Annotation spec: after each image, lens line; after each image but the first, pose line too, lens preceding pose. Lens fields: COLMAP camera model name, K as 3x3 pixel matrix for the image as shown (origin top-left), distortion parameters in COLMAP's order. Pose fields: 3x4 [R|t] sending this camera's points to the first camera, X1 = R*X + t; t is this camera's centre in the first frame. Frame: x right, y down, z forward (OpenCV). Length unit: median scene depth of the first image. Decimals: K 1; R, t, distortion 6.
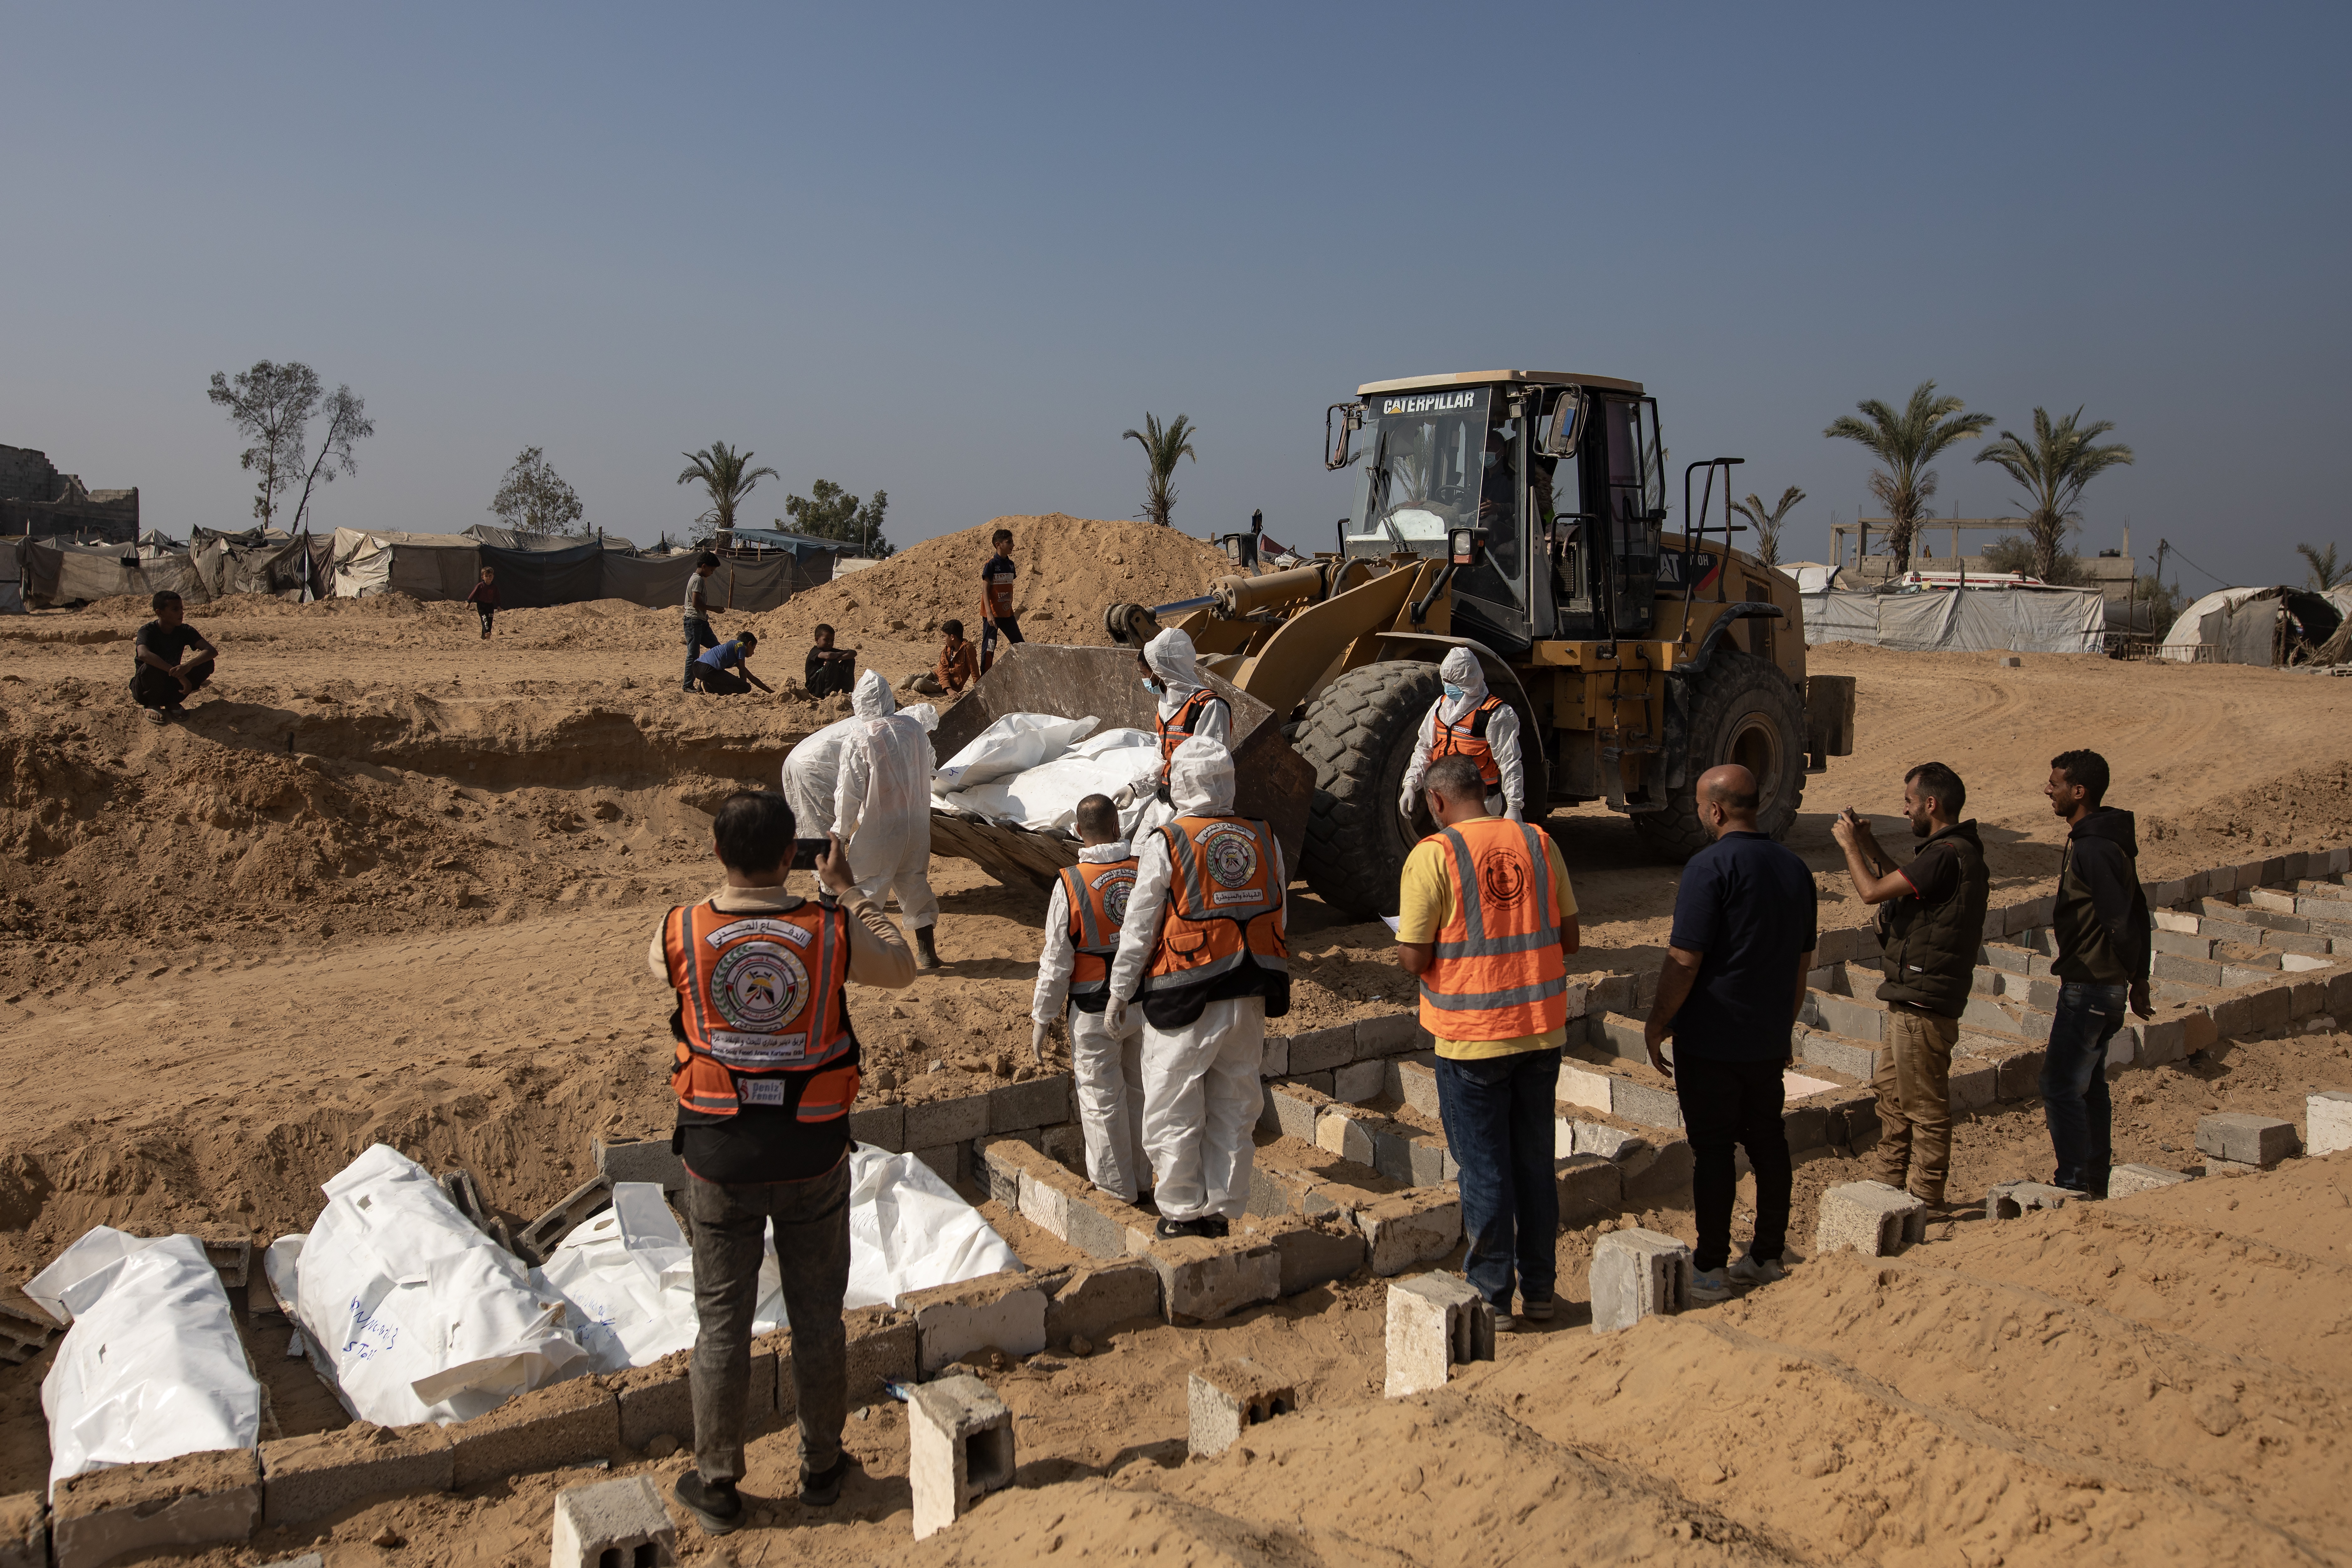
lens RADIAL K [[1760.7, 0, 1173.8], [0, 1760.7, 699.5], [0, 0, 1]] dist [-0.049462, 0.033626]
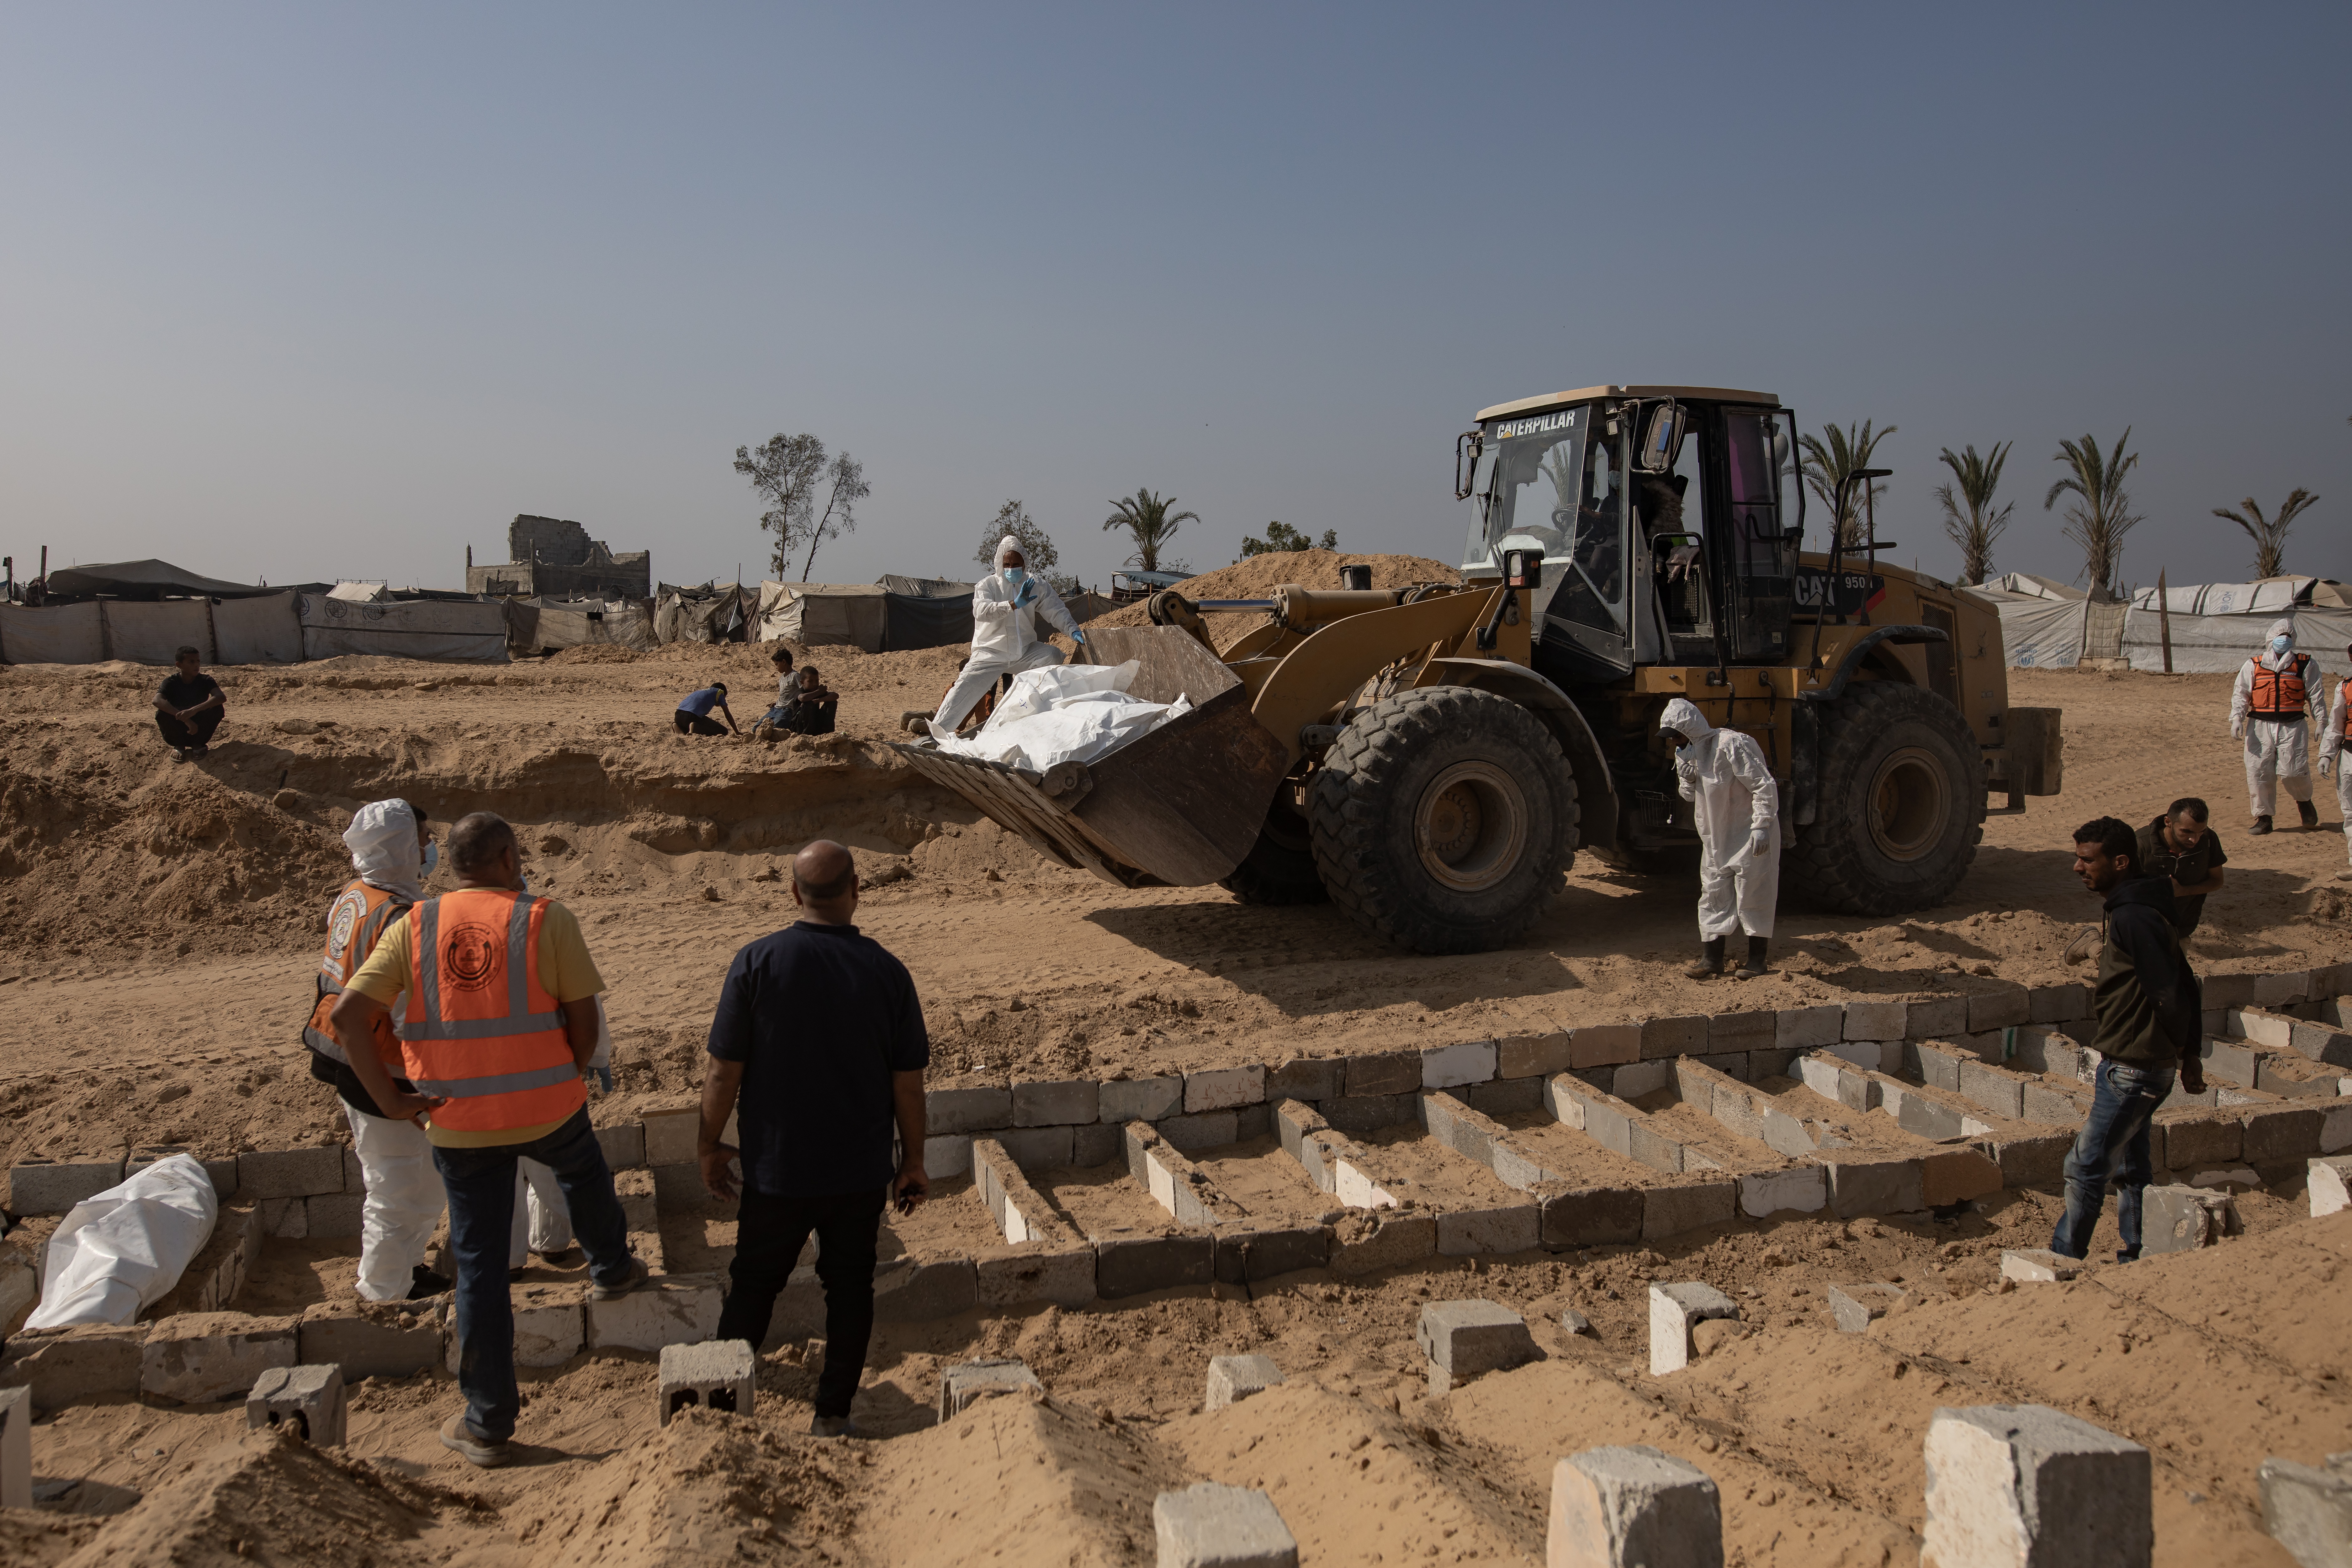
lens RADIAL K [[1718.4, 0, 1181.7], [0, 1718.4, 719.5], [0, 0, 1]] dist [-0.048401, 0.026881]
pose [[0.951653, -0.002785, -0.307162, 0.373721], [0.000565, 0.999973, -0.007316, -0.005359], [0.307174, 0.006789, 0.951629, 0.130638]]
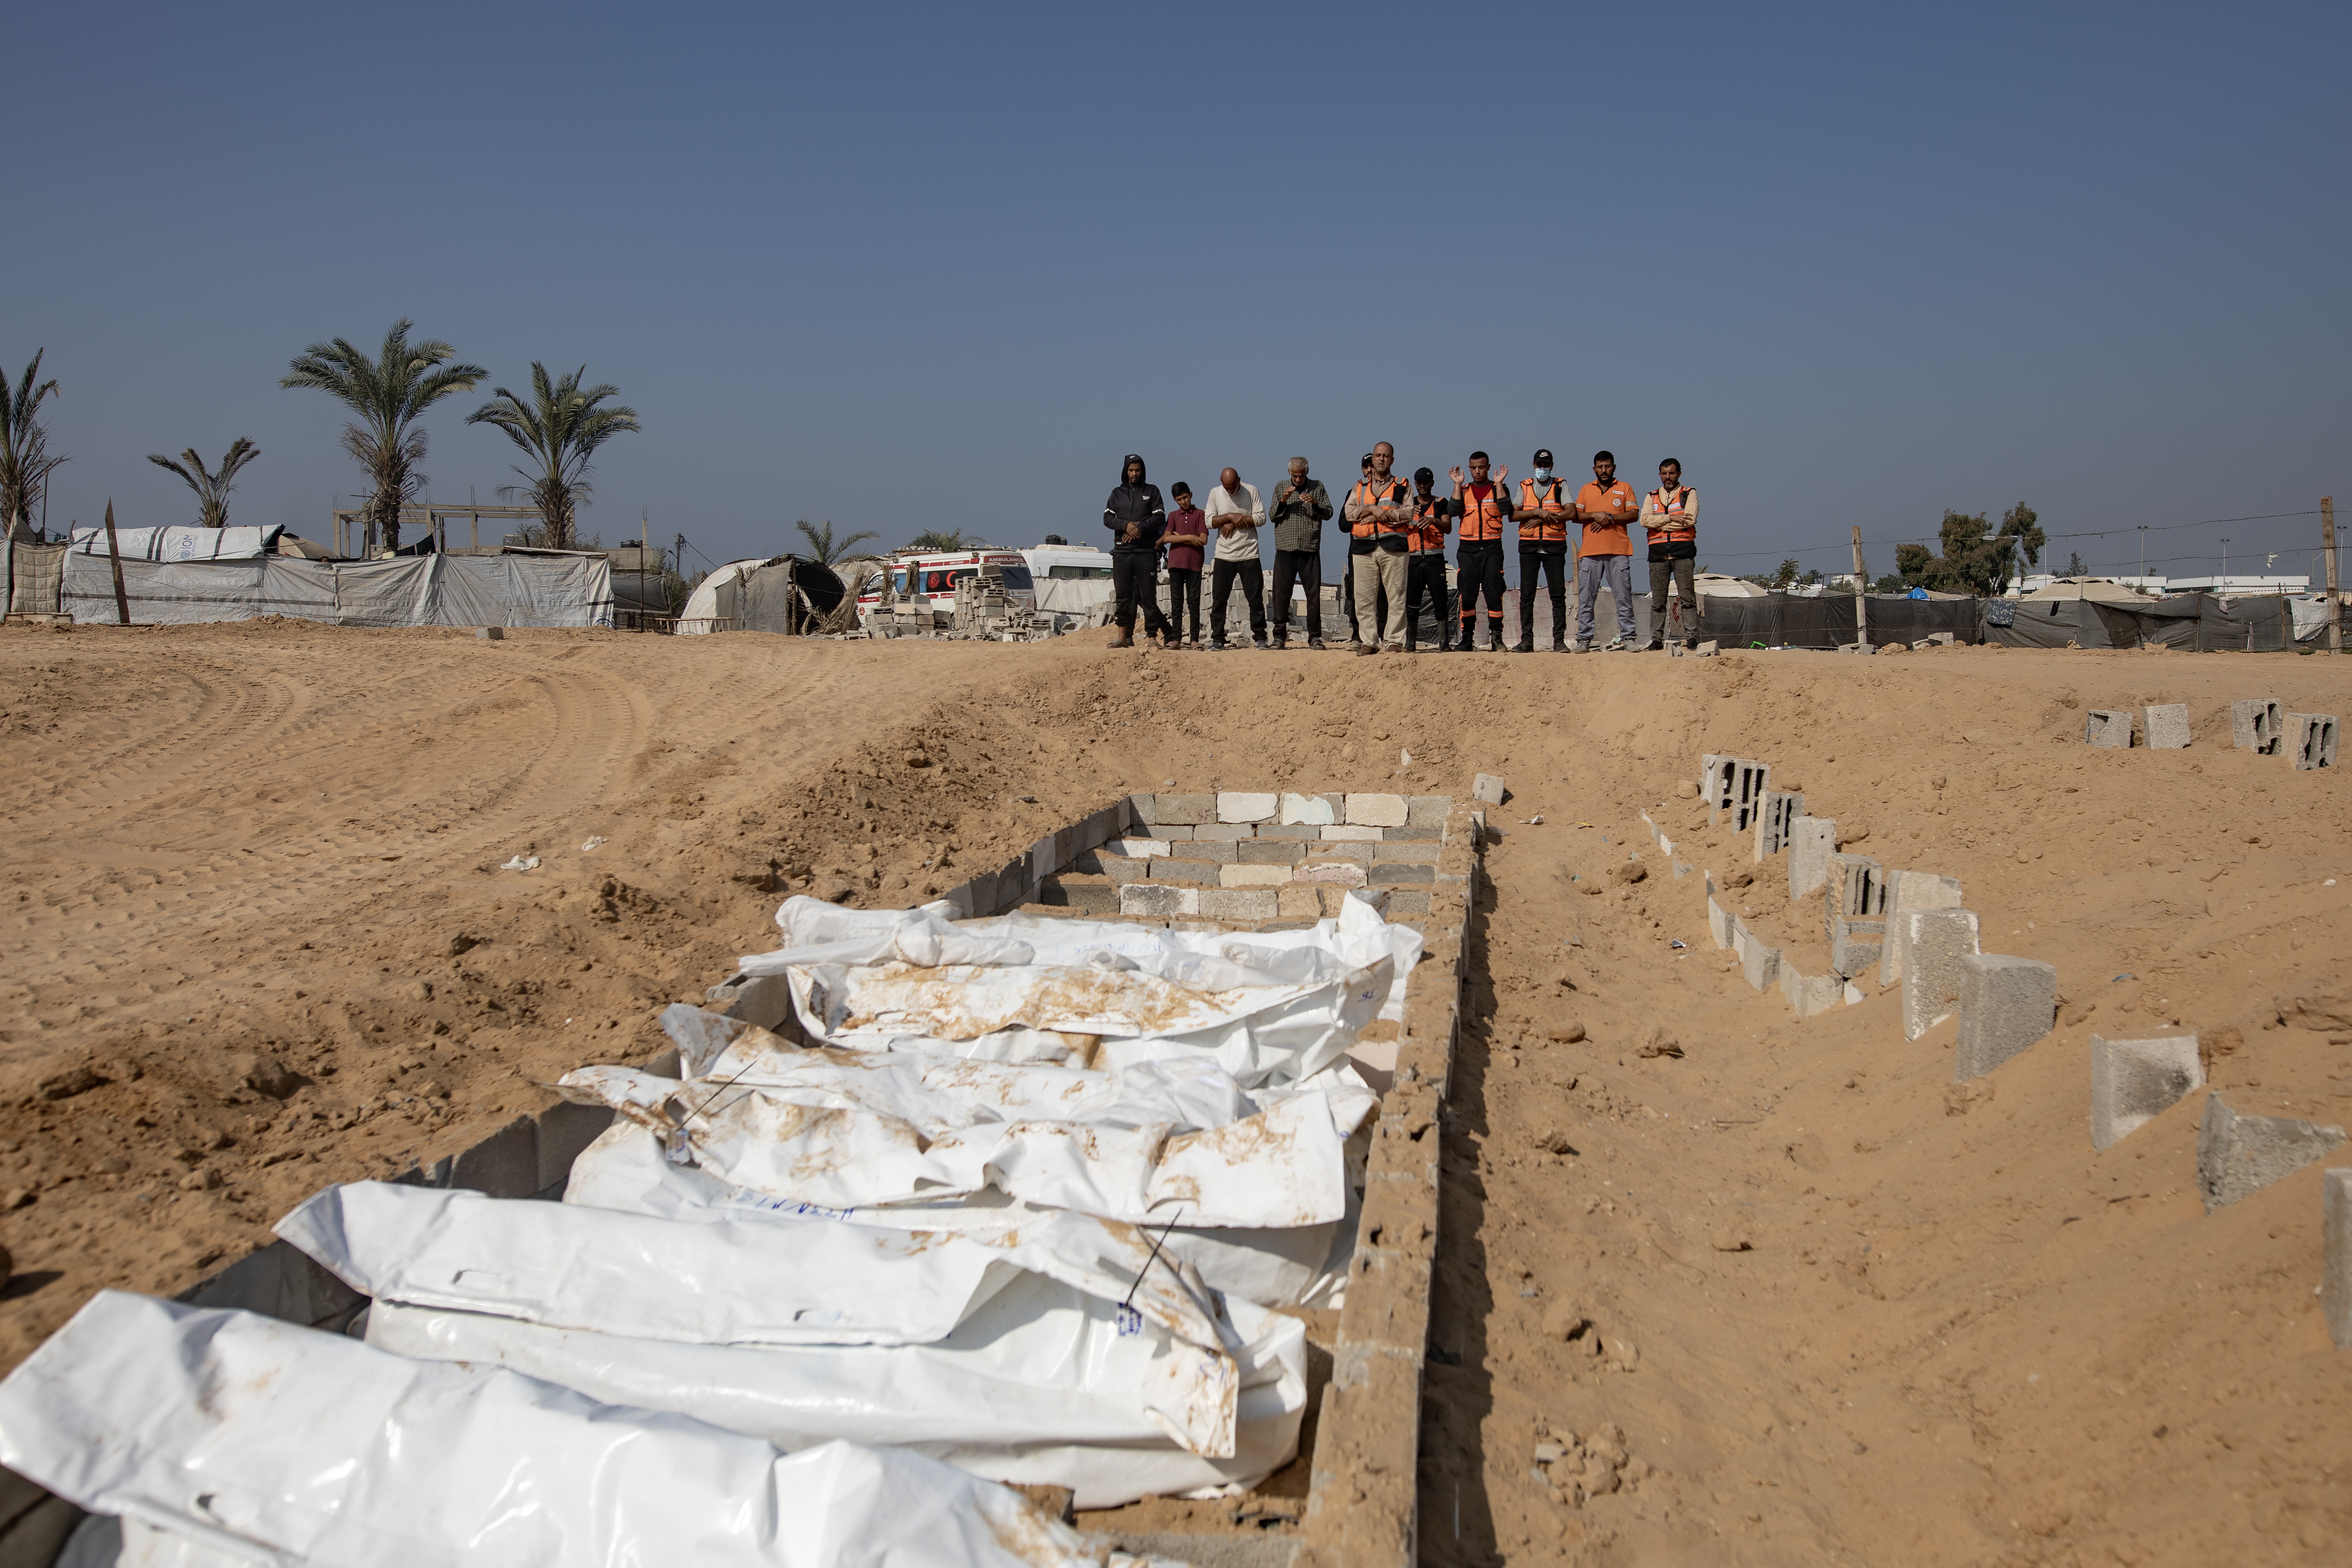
lens RADIAL K [[1718.4, 0, 1181.7], [0, 1718.4, 719.5], [0, 0, 1]] dist [-0.048401, 0.026881]
pose [[0.698926, -0.062714, 0.712439, 0.433927], [0.058235, 0.997831, 0.030706, 0.030087], [-0.712819, 0.020028, 0.701062, 0.721334]]
